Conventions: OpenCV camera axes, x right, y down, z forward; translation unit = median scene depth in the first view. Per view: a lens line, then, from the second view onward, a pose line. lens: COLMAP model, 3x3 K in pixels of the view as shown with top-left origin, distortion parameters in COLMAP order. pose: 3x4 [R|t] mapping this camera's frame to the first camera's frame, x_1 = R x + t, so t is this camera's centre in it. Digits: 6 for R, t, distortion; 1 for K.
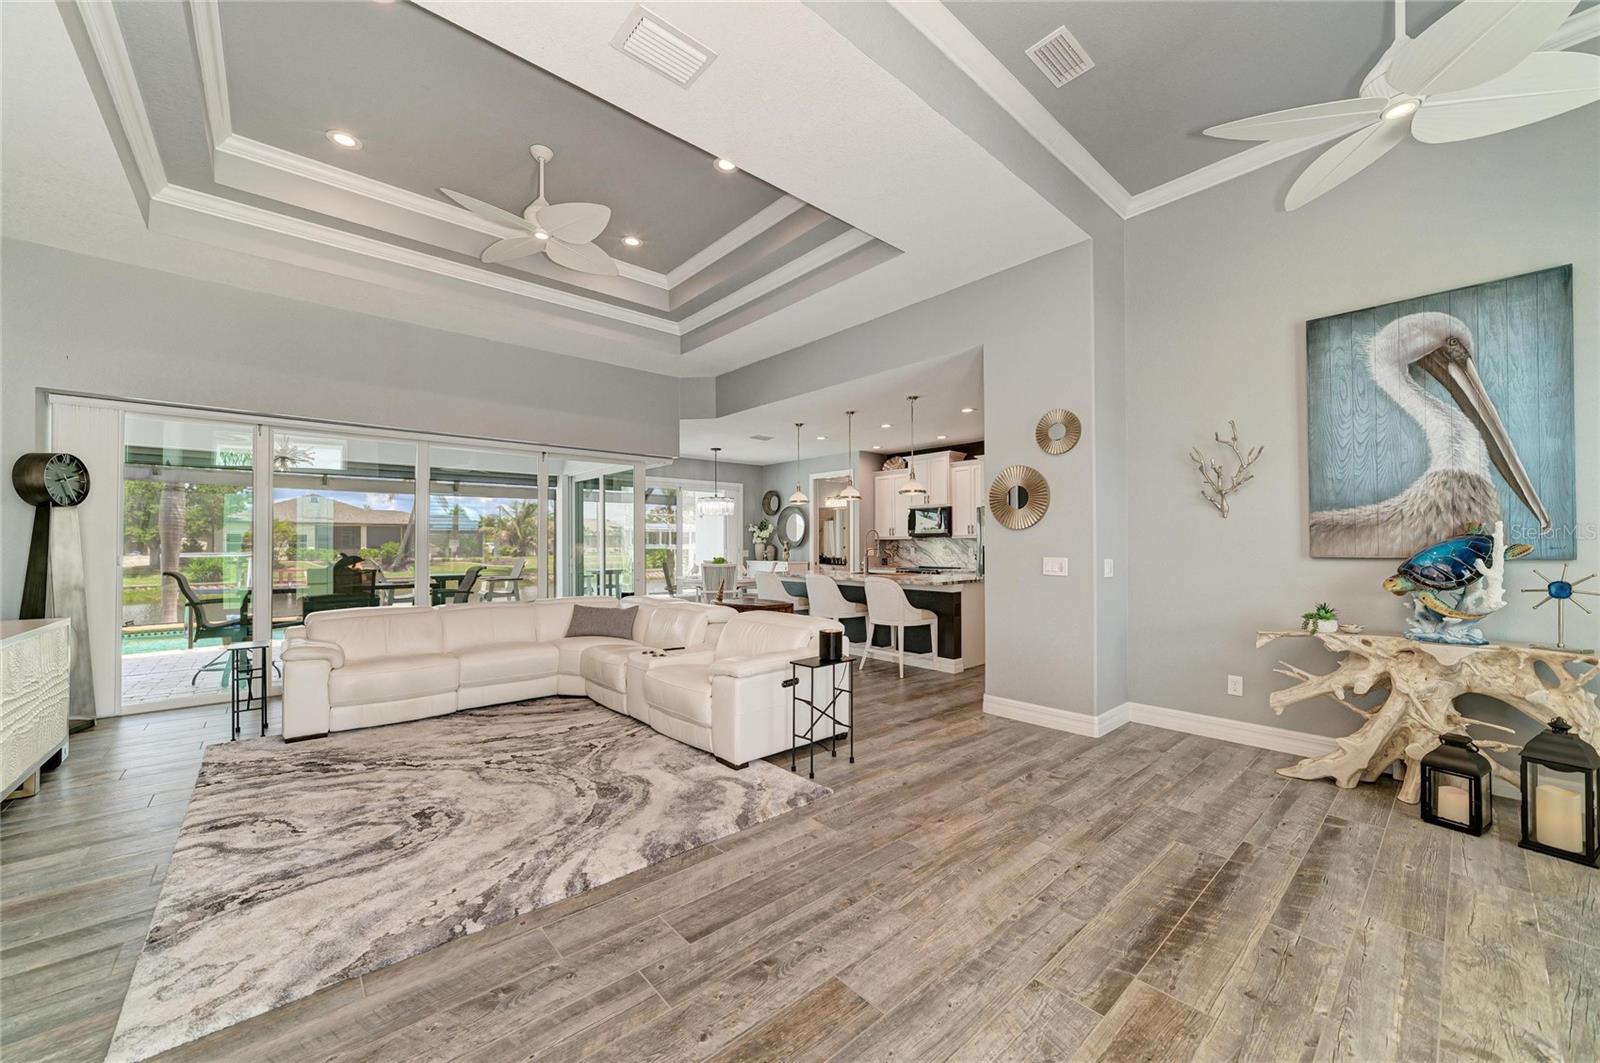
lens RADIAL K [[606.4, 0, 806.6], [0, 606.4, 536.4], [0, 0, 1]] dist [-0.013682, 0.001388]
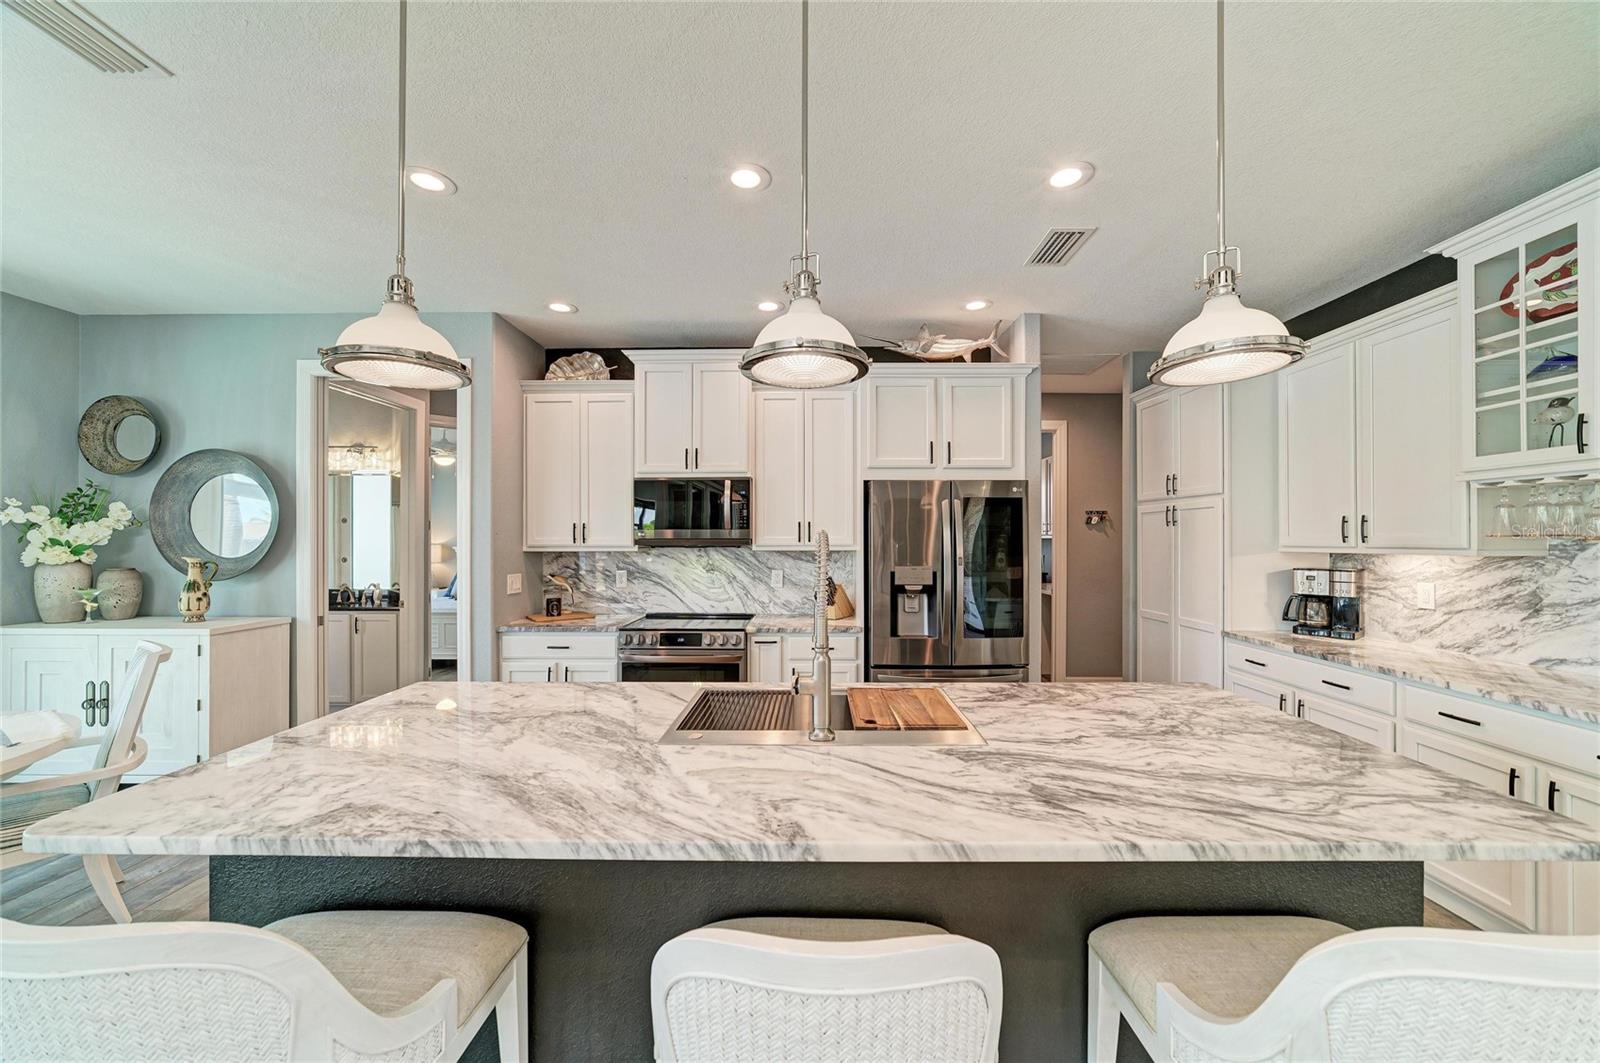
lens RADIAL K [[586.2, 0, 798.2], [0, 586.2, 539.2], [0, 0, 1]] dist [-0.015403, 0.004202]
pose [[0.678918, 0.001838, 0.734211, -0.136903], [-0.009899, 0.999929, 0.006650, -0.022539], [-0.734147, -0.011783, 0.678888, 1.841423]]
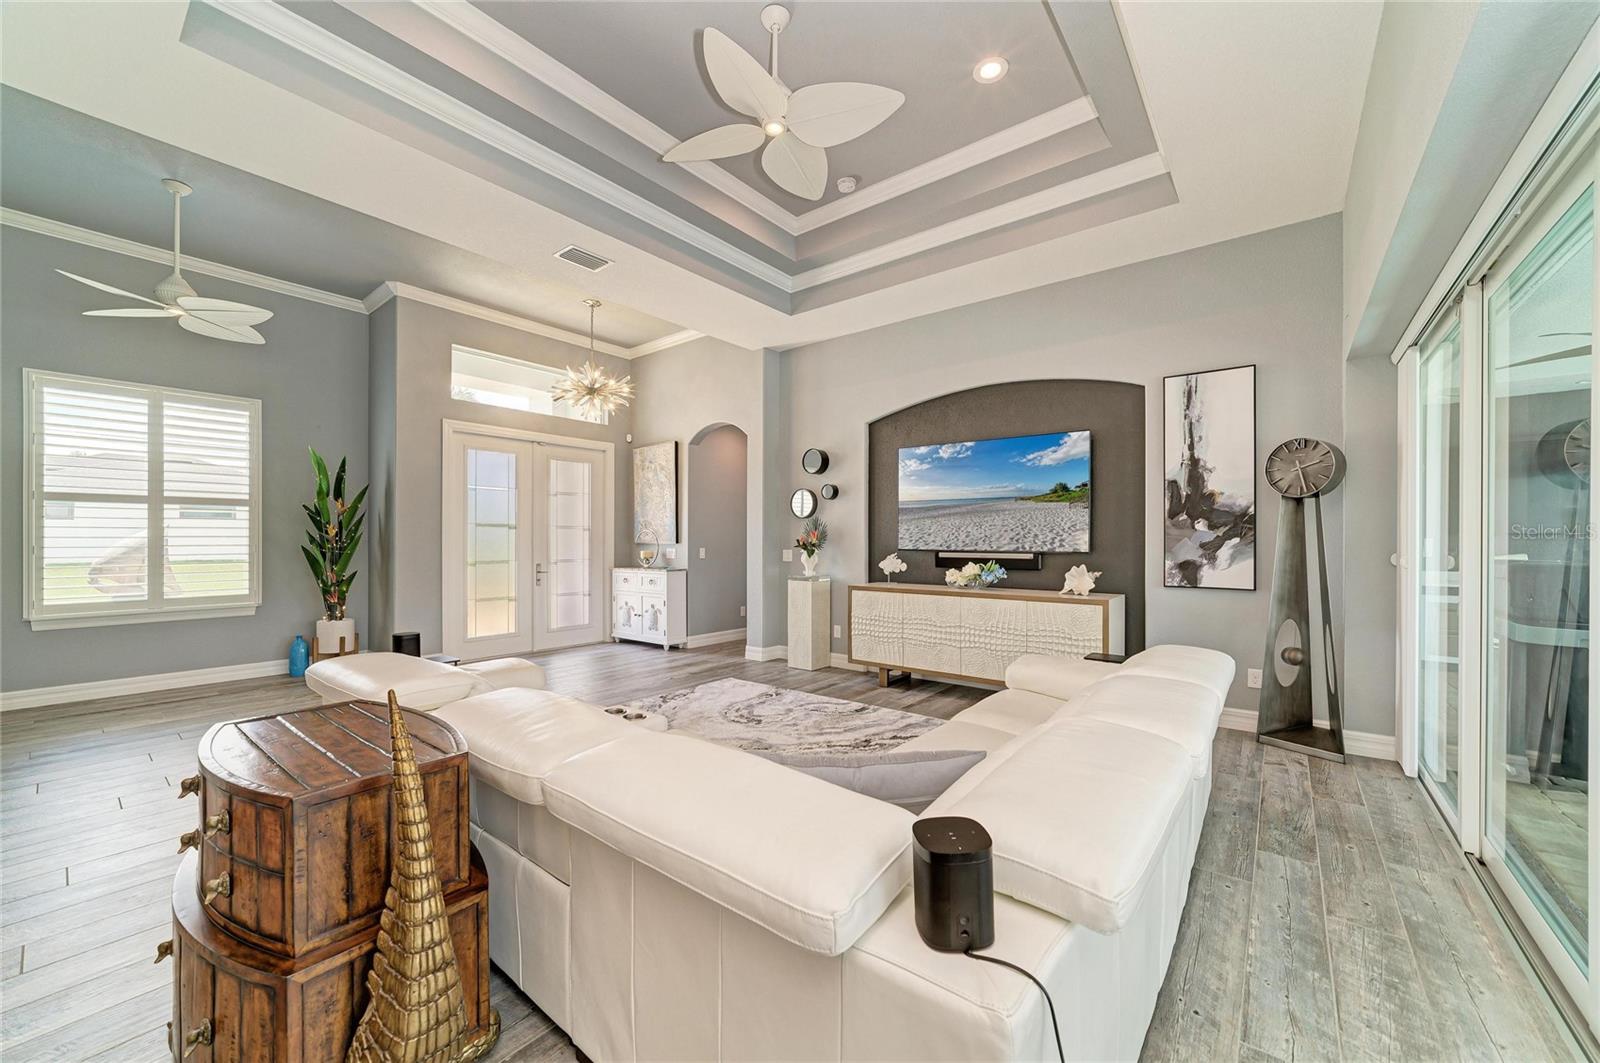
lens RADIAL K [[606.4, 0, 803.2], [0, 606.4, 540.4], [0, 0, 1]] dist [-0.013682, 0.001388]
pose [[-0.985463, 0.000794, -0.169890, -0.418123], [0.003251, 0.999894, -0.014183, 0.028816], [0.169860, -0.014529, -0.985361, 2.110417]]
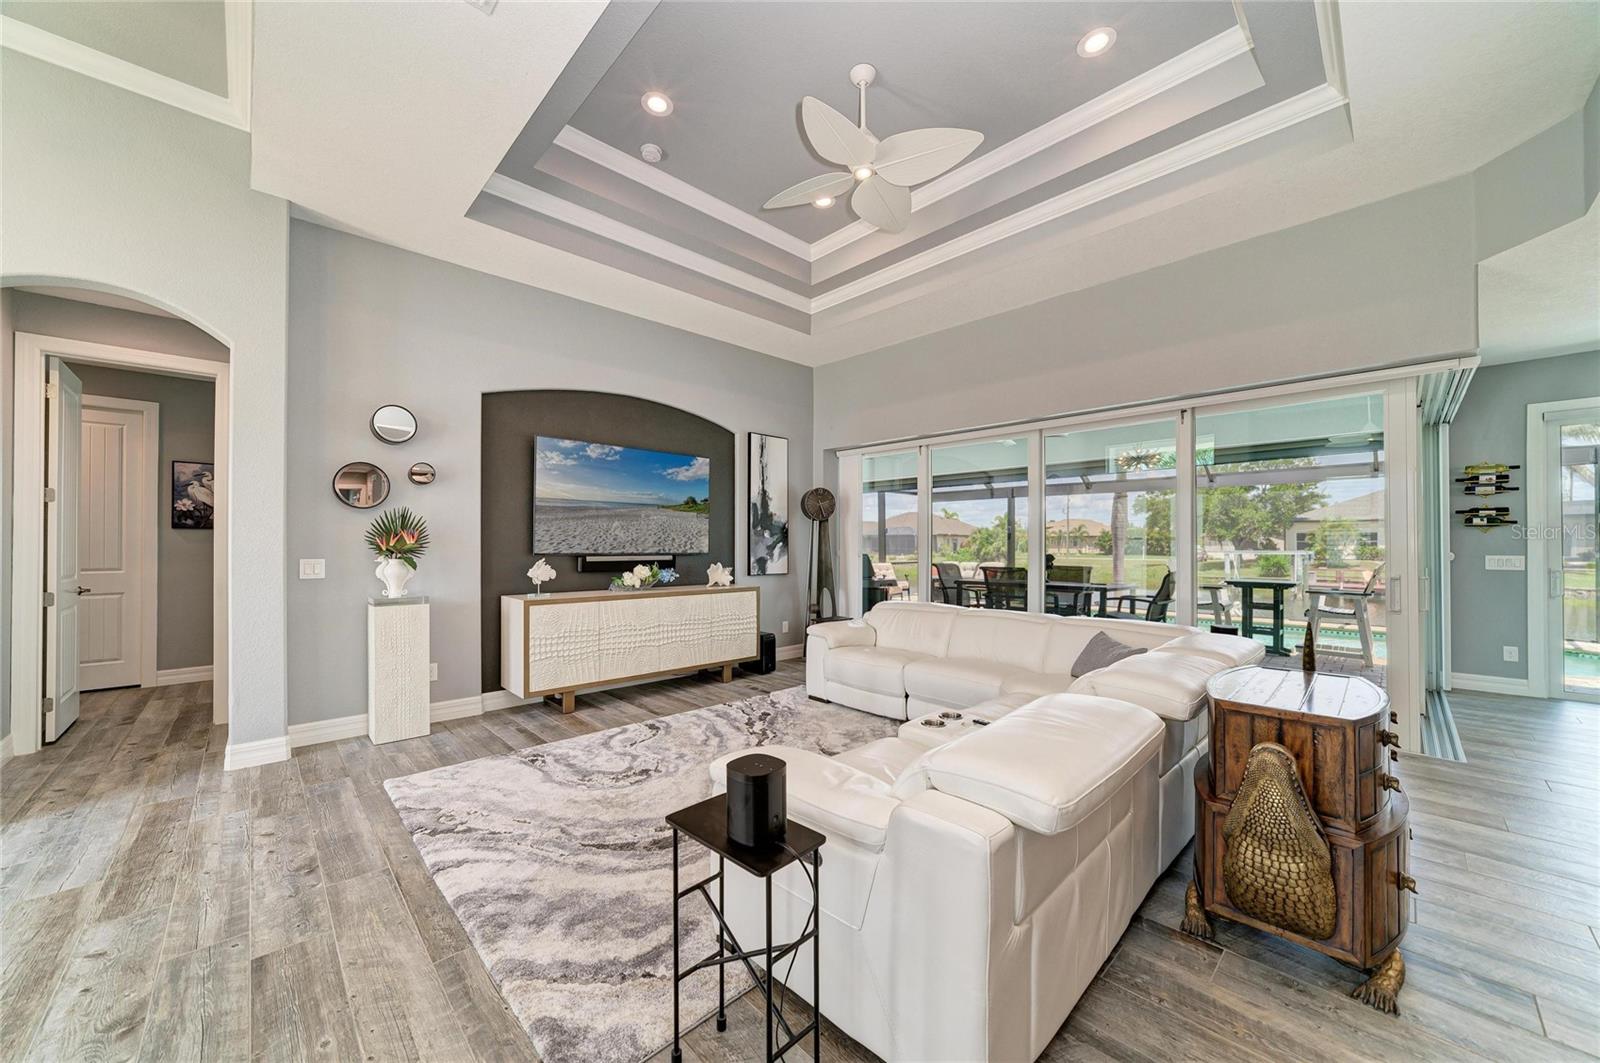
lens RADIAL K [[586.2, 0, 799.2], [0, 586.2, 540.3], [0, 0, 1]] dist [-0.015403, 0.004202]
pose [[0.029615, -0.005722, -0.999545, 0.437713], [0.014305, 0.999884, -0.005300, 0.014427], [0.999459, -0.014141, 0.029694, 1.069626]]
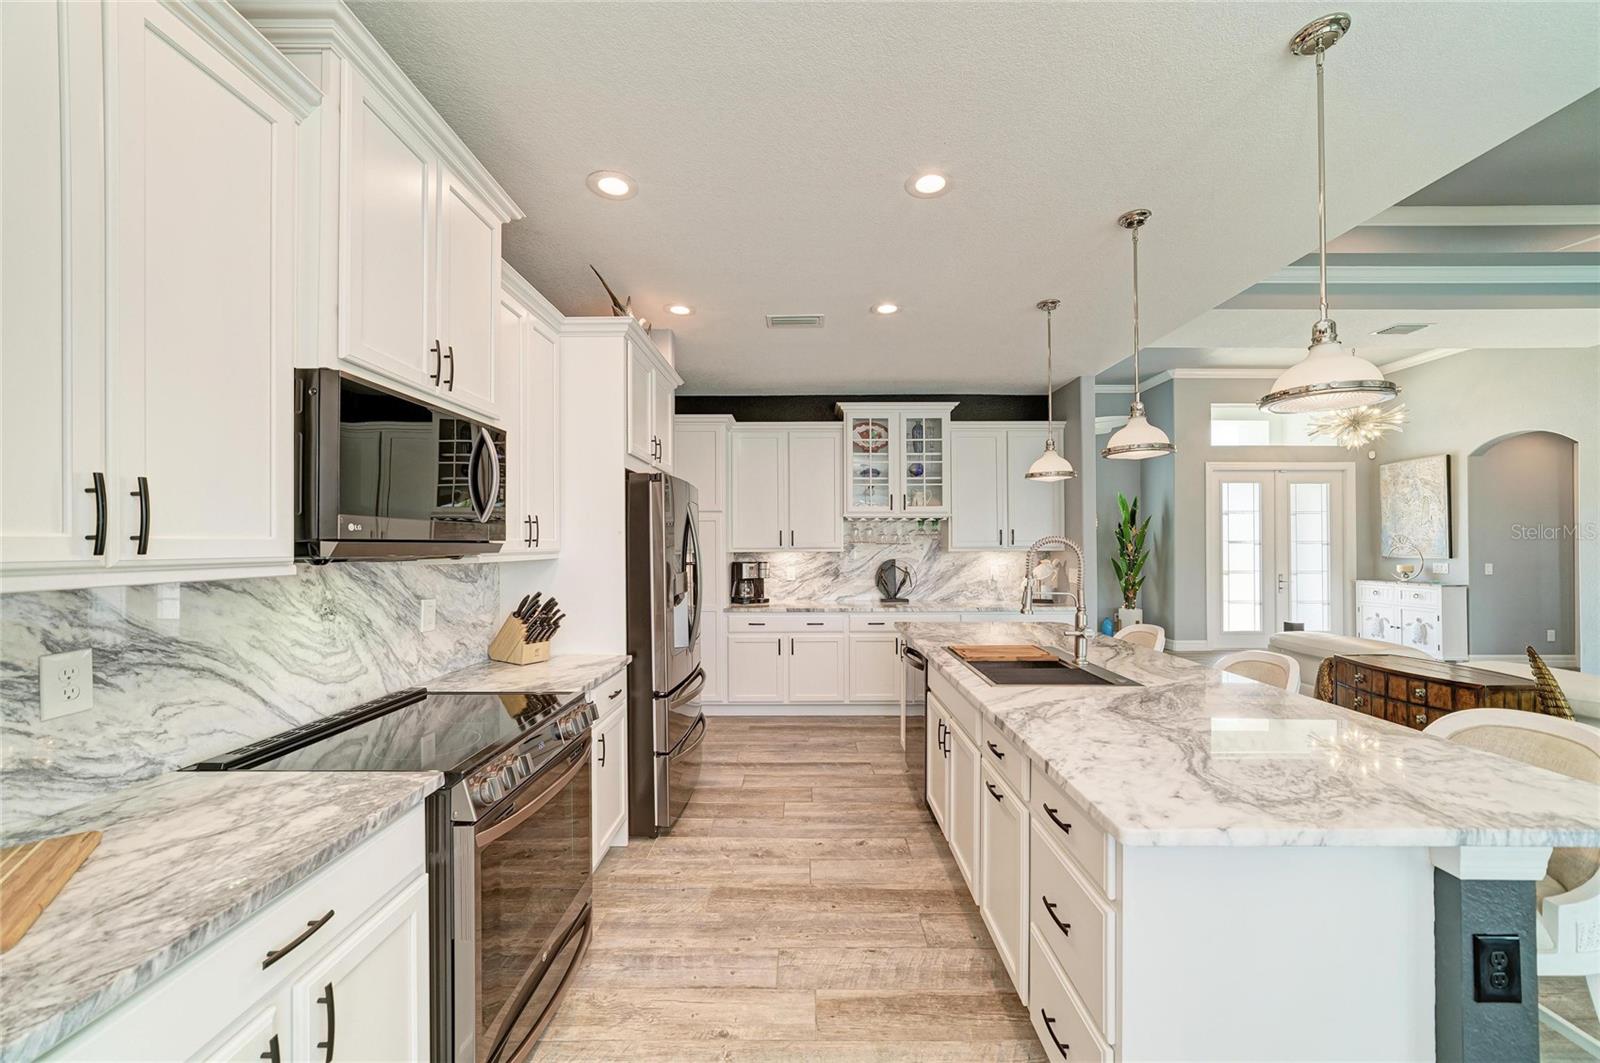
lens RADIAL K [[586.2, 0, 813.1], [0, 586.2, 541.0], [0, 0, 1]] dist [-0.015403, 0.004202]
pose [[-0.743921, 0.007999, 0.668220, -0.033353], [-0.005151, 0.999830, -0.017703, -0.006427], [-0.668248, -0.016612, -0.743753, 2.911777]]
